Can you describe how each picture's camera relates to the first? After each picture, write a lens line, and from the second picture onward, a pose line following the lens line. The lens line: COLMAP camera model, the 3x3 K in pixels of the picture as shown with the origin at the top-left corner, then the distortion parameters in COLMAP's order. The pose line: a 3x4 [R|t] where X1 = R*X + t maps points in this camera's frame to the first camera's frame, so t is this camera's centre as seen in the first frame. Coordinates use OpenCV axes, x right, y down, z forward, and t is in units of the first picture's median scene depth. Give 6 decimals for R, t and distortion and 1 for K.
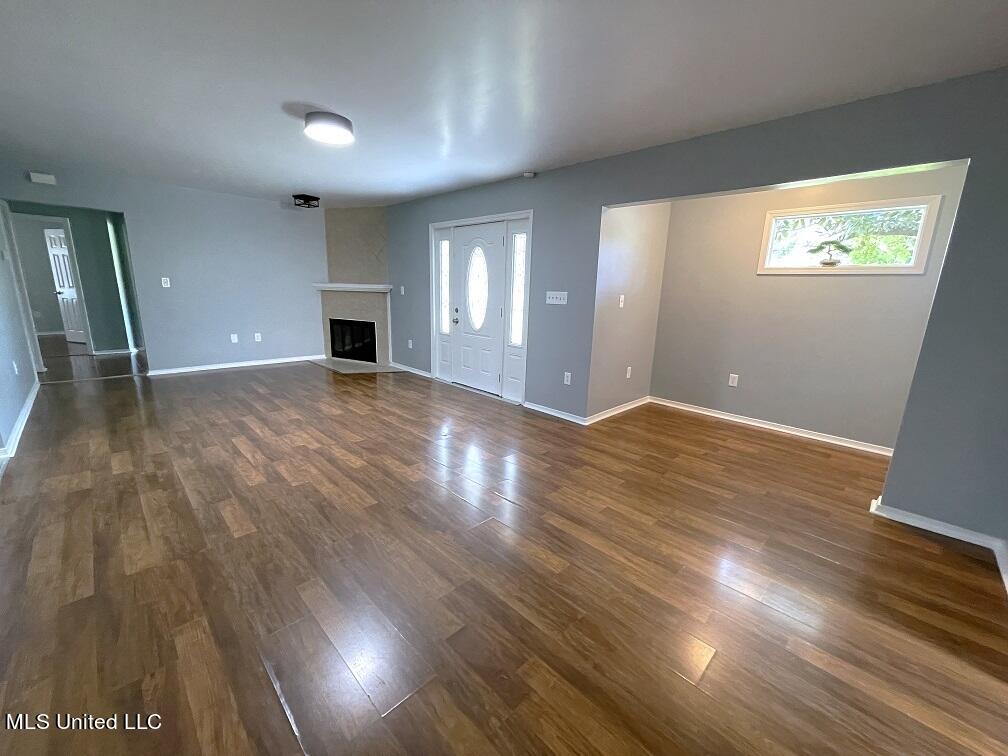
lens RADIAL K [[407.6, 0, 501.0], [0, 407.6, 379.9], [0, 0, 1]] dist [-0.010070, 0.006366]
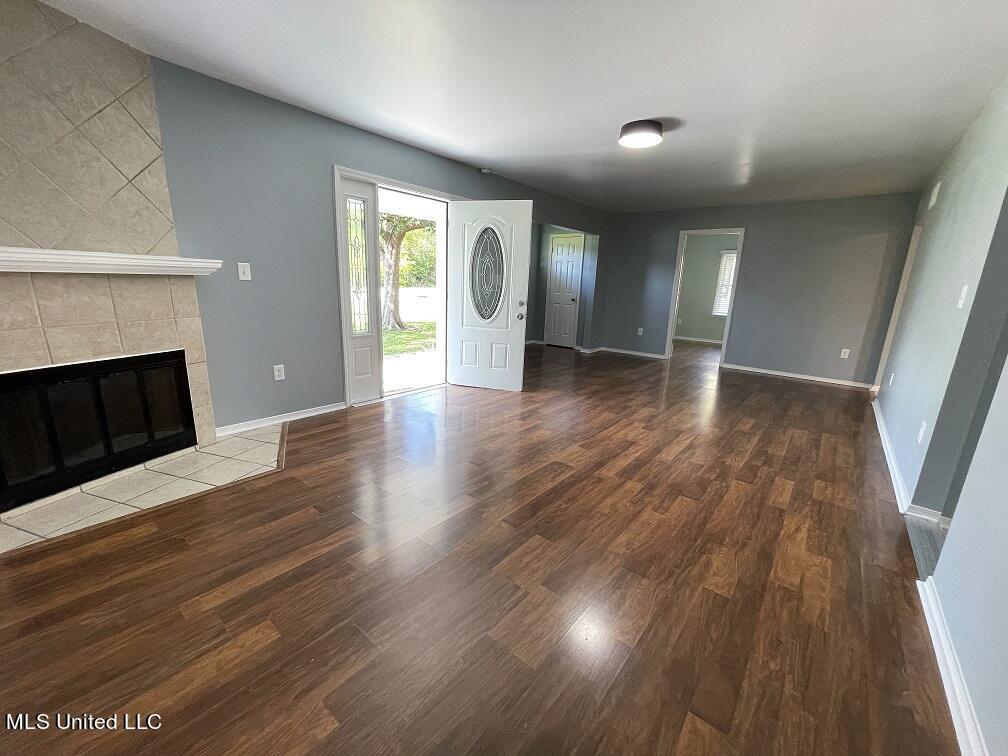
lens RADIAL K [[407.6, 0, 501.0], [0, 407.6, 379.9], [0, 0, 1]] dist [-0.010070, 0.006366]
pose [[-0.098398, -0.270150, 0.957777, -1.503432], [0.180245, 0.941691, 0.284130, -0.347659], [-0.978688, 0.200593, -0.043968, 1.442994]]
